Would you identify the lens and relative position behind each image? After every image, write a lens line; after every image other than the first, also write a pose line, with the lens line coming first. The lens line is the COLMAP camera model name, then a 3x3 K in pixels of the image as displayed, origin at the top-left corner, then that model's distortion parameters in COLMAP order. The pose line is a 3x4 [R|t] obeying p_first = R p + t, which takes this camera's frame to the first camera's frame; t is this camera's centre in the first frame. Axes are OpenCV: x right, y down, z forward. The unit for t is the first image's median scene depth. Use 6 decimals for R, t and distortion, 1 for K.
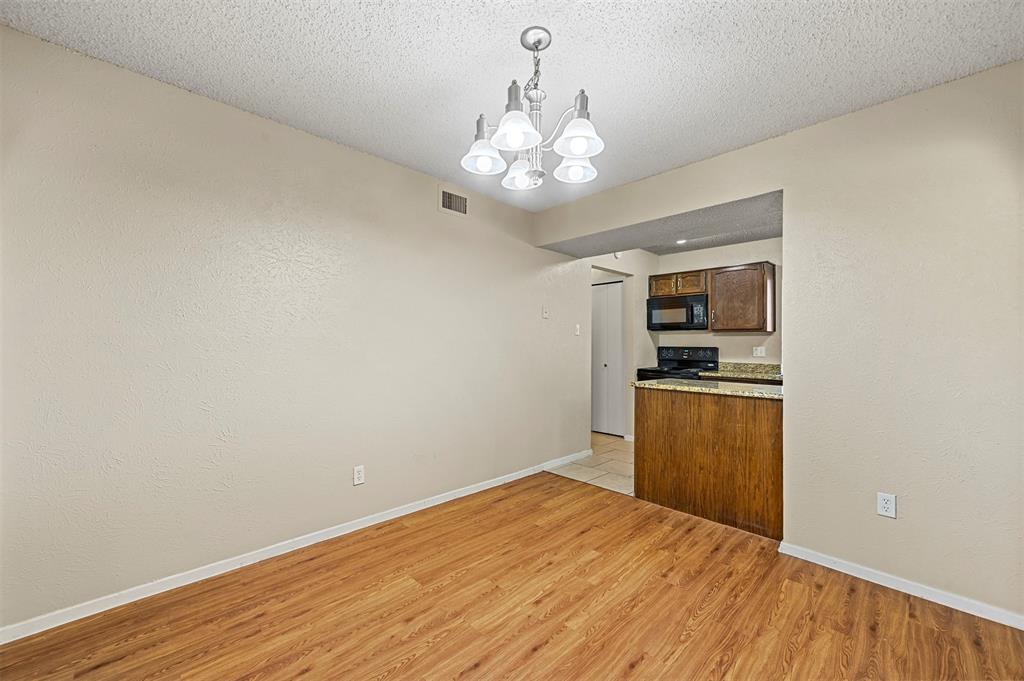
lens RADIAL K [[404.9, 0, 507.2], [0, 404.9, 347.0], [0, 0, 1]] dist [0.003729, -0.000889]
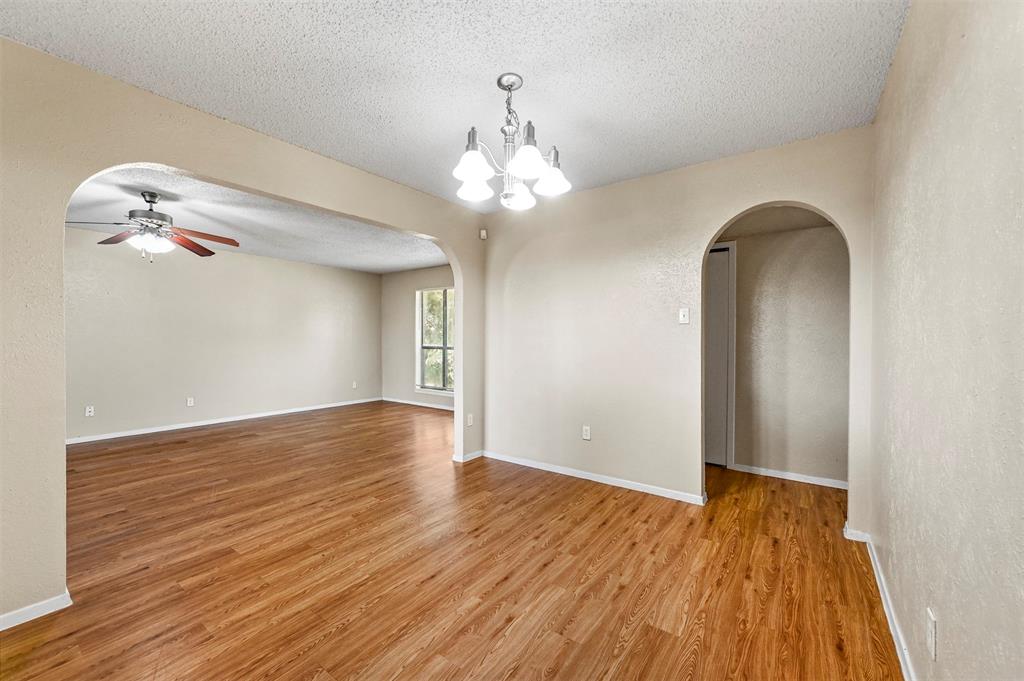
lens RADIAL K [[404.9, 0, 511.0], [0, 404.9, 341.3], [0, 0, 1]] dist [0.003729, -0.000889]
pose [[-0.984158, -0.005901, -0.177198, 0.217487], [-0.008069, 0.999901, 0.011516, -0.006819], [0.177112, 0.012764, -0.984108, 1.729100]]
